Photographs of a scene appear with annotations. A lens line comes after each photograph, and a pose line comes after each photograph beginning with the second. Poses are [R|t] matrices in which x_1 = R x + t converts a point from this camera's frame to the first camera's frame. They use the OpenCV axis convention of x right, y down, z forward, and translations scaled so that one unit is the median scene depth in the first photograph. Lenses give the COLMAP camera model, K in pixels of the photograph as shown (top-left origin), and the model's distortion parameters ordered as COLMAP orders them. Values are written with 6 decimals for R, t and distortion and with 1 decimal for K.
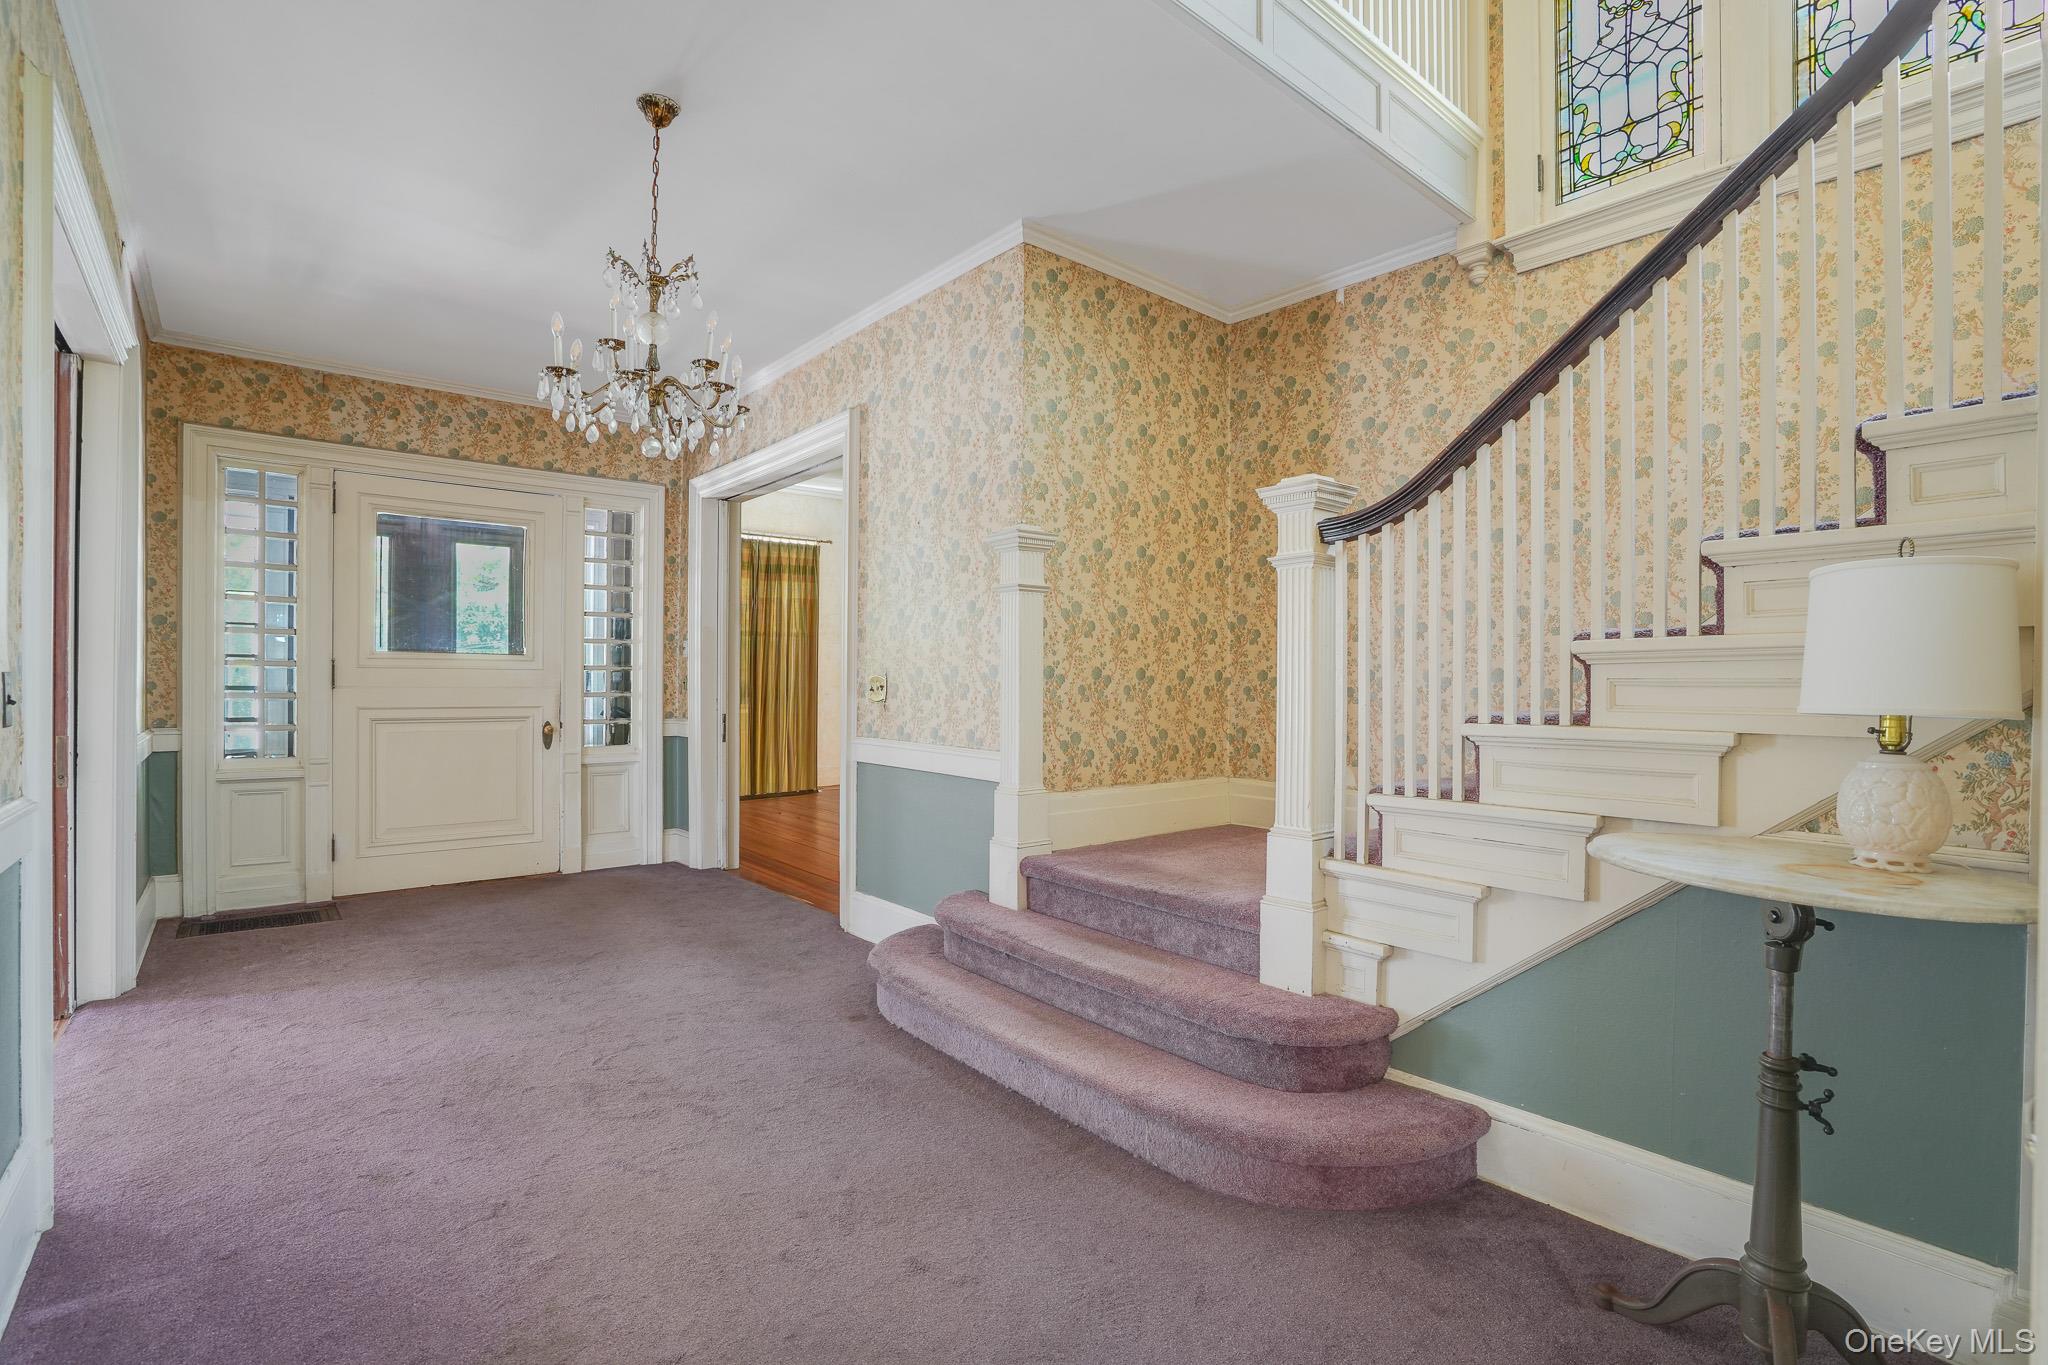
lens RADIAL K [[960.2, 0, 1024.0], [0, 960.2, 682.5], [0, 0, 1]] dist [-0.034517, 0.000433]
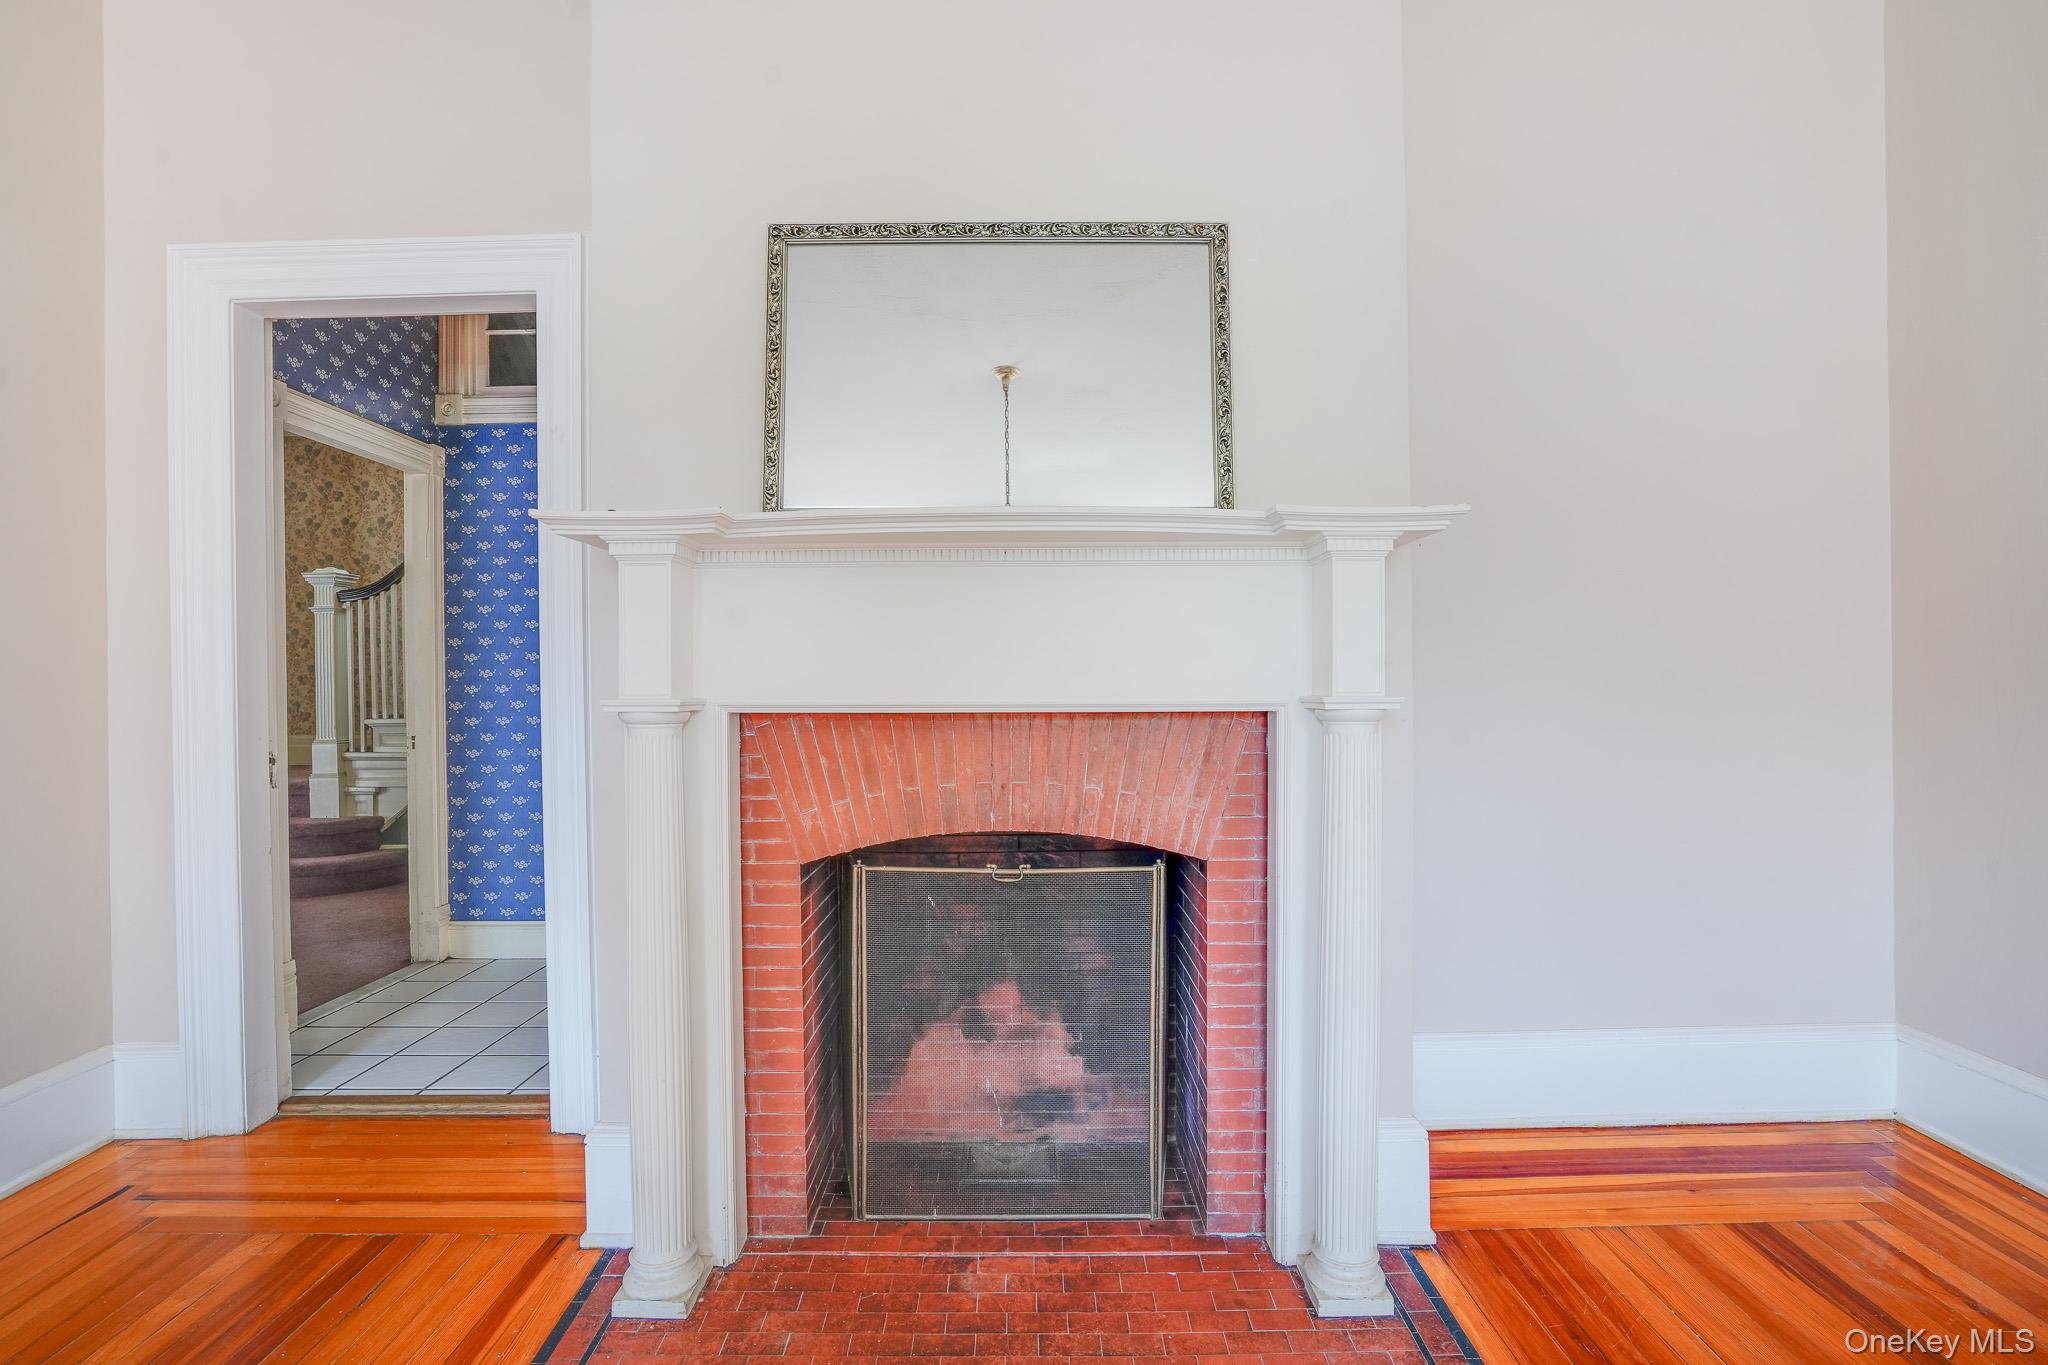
lens RADIAL K [[1003.3, 0, 1026.1], [0, 1003.3, 691.8], [0, 0, 1]] dist [-0.031781, 0.000768]
pose [[0.651444, -0.016788, 0.758511, -0.352887], [0.017157, 0.999825, 0.007393, 0.062030], [-0.758503, 0.008198, 0.651618, -1.547348]]
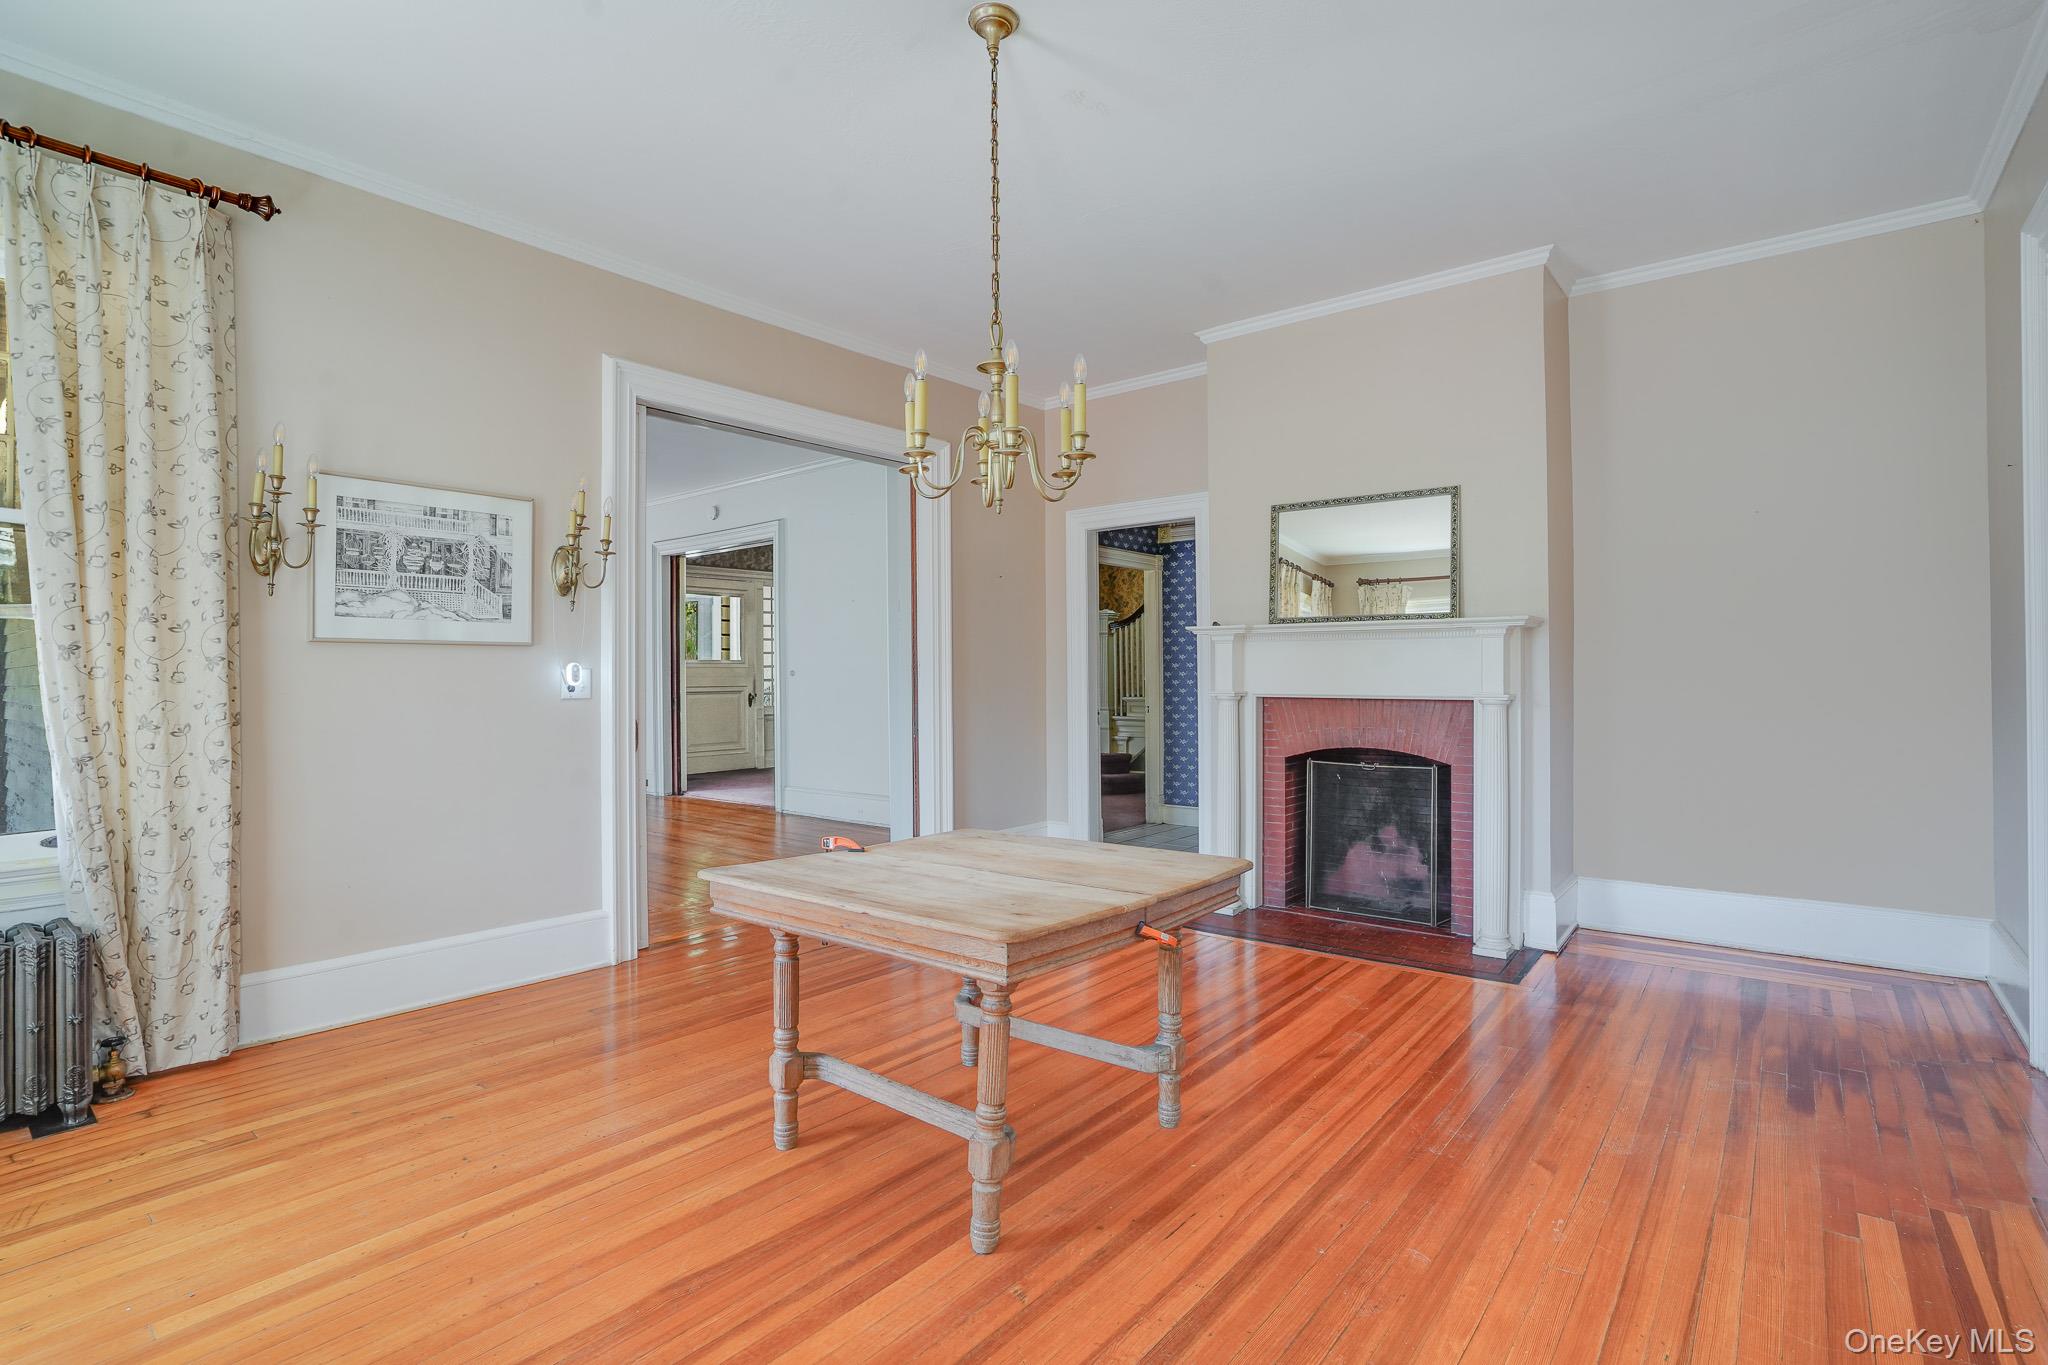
lens RADIAL K [[960.2, 0, 1024.0], [0, 960.2, 682.5], [0, 0, 1]] dist [-0.034517, 0.000433]
pose [[0.983330, -0.015440, 0.181172, -0.671140], [0.015117, 0.999881, 0.003166, 0.041672], [-0.181199, -0.000375, 0.983446, -2.518209]]
